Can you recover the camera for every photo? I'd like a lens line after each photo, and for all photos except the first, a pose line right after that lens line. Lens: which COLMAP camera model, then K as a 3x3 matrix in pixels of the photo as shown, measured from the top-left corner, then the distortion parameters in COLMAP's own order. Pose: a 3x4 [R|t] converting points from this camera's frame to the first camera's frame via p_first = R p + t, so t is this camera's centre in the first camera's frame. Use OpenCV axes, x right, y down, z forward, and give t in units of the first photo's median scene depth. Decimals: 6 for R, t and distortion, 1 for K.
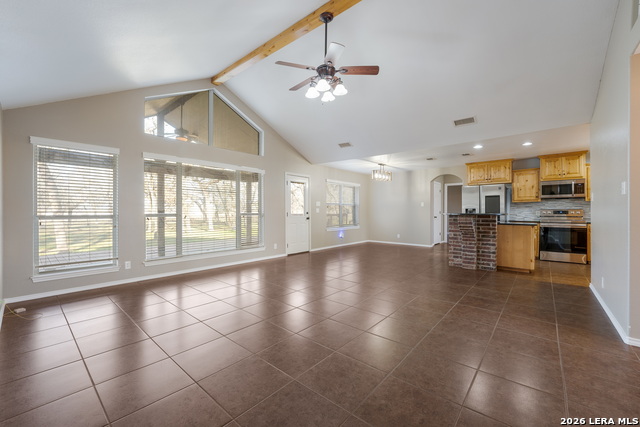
lens RADIAL K [[258.7, 0, 311.7], [0, 258.7, 210.7], [0, 0, 1]] dist [-0.012603, 0.001116]
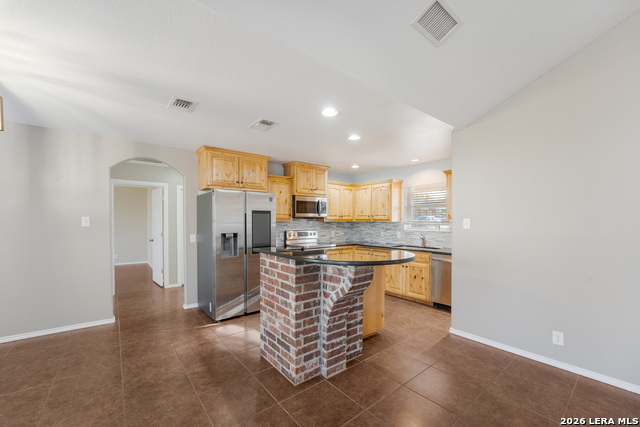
lens RADIAL K [[258.7, 0, 322.2], [0, 258.7, 227.5], [0, 0, 1]] dist [-0.012603, 0.001116]
pose [[0.152049, -0.024425, 0.988071, 0.124261], [-0.005231, 0.999661, 0.025516, -0.034398], [-0.988359, -0.009048, 0.151870, 0.741246]]
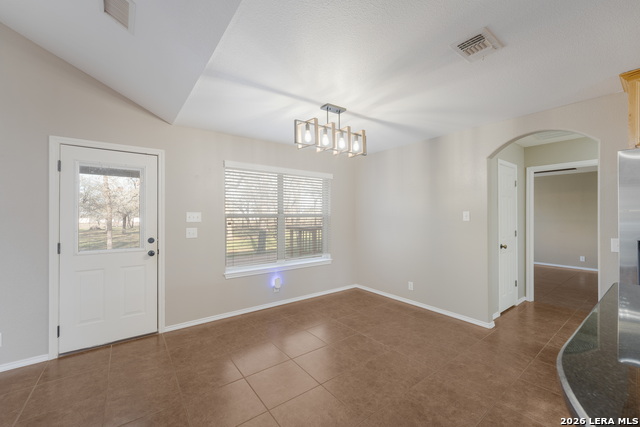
lens RADIAL K [[258.7, 0, 316.8], [0, 258.7, 214.8], [0, 0, 1]] dist [-0.012603, 0.001116]
pose [[0.980289, -0.004028, -0.197527, 0.358665], [0.003554, 0.999990, -0.002752, -0.033211], [0.197536, 0.001996, 0.980294, 0.716195]]
